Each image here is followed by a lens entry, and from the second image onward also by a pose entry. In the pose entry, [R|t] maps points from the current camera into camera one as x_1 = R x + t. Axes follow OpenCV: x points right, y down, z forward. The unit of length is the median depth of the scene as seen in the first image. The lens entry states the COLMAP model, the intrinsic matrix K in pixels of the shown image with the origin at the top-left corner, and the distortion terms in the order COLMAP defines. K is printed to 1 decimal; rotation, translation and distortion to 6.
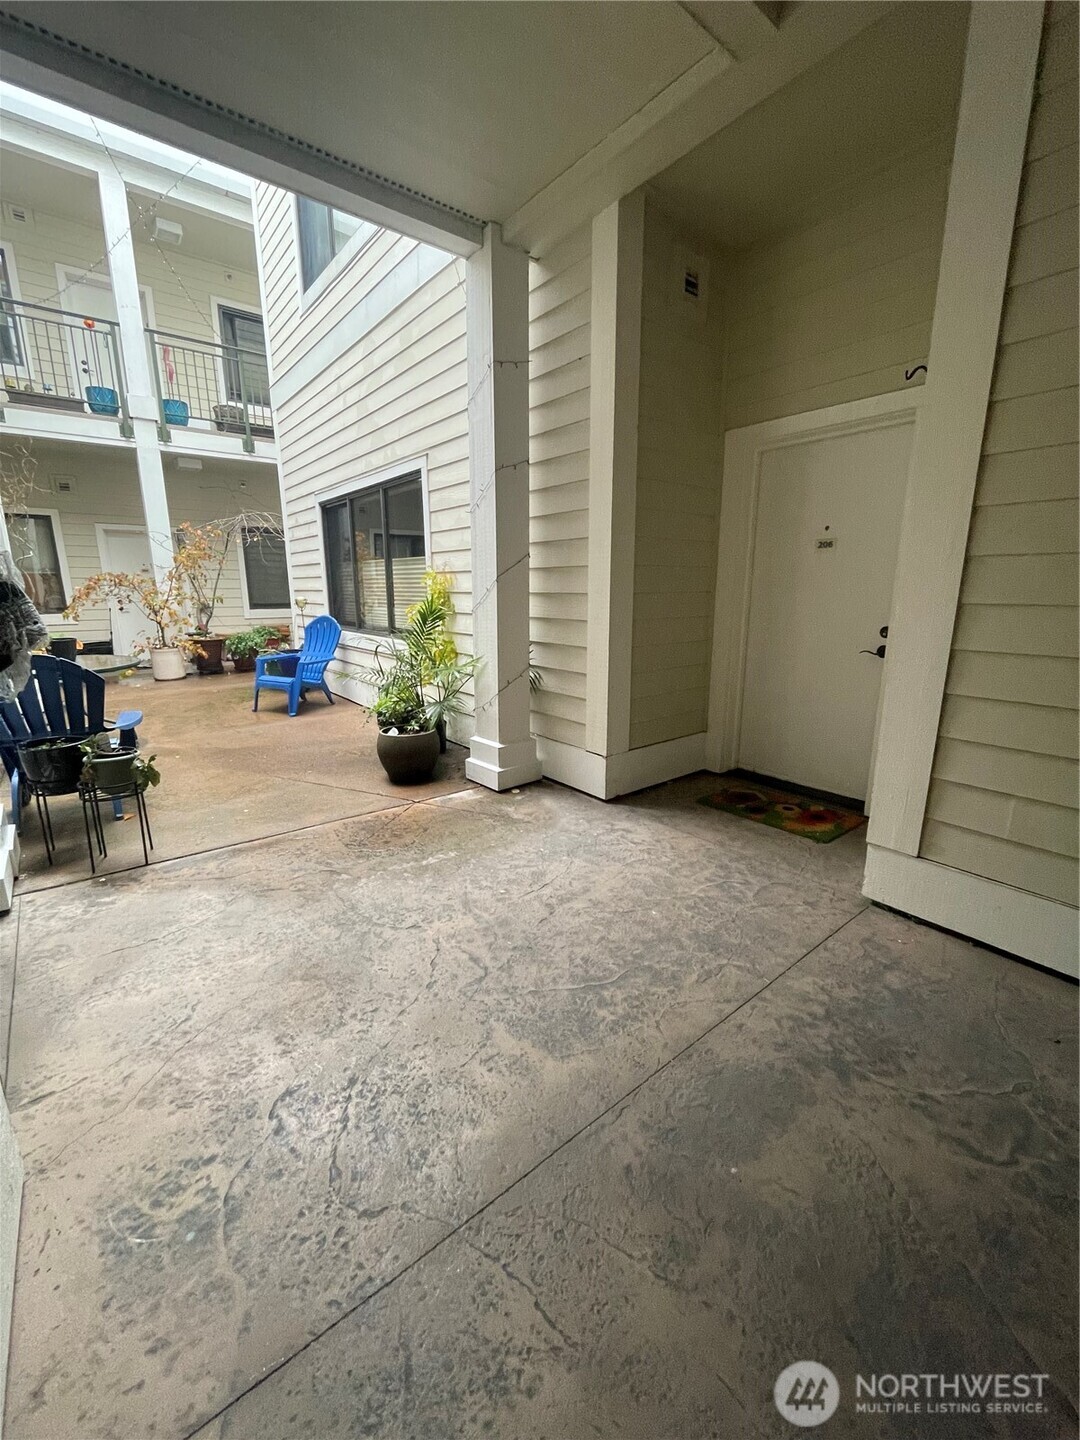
lens RADIAL K [[588.9, 0, 541.1], [0, 588.9, 720.7], [0, 0, 1]] dist [-0.001314, -0.000695]
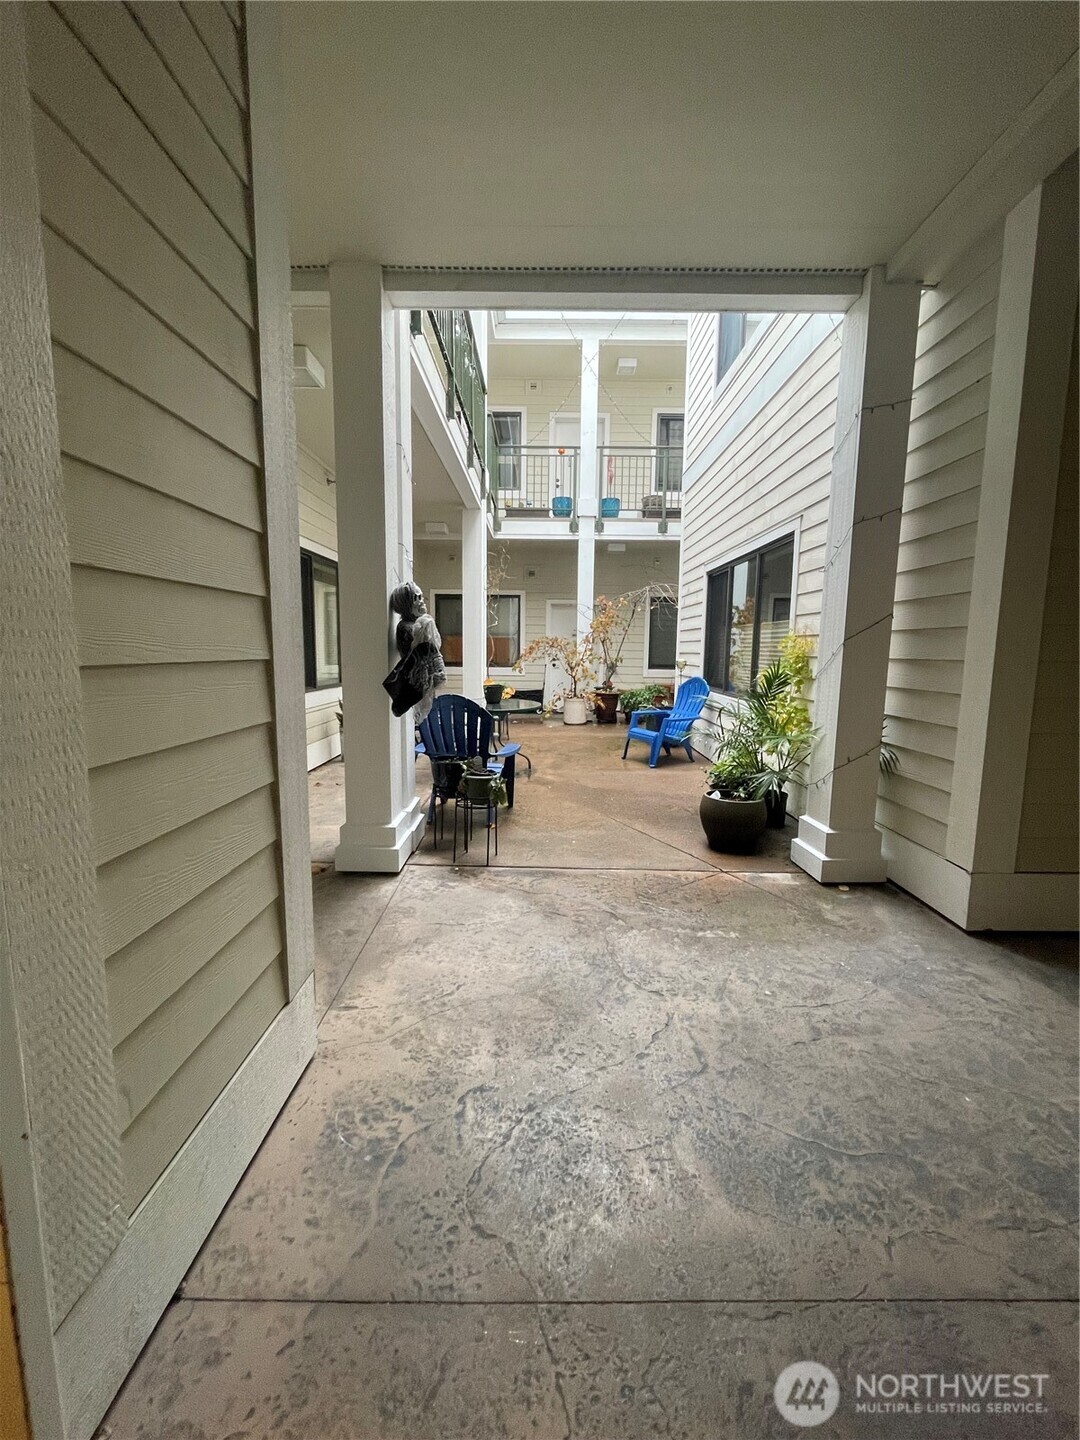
lens RADIAL K [[588.9, 0, 541.1], [0, 588.9, 720.7], [0, 0, 1]] dist [-0.001314, -0.000695]
pose [[0.779815, 0.087299, -0.619893, 0.138175], [-0.152227, 0.986950, -0.052507, -0.008656], [0.607219, 0.135310, 0.782928, 0.045514]]
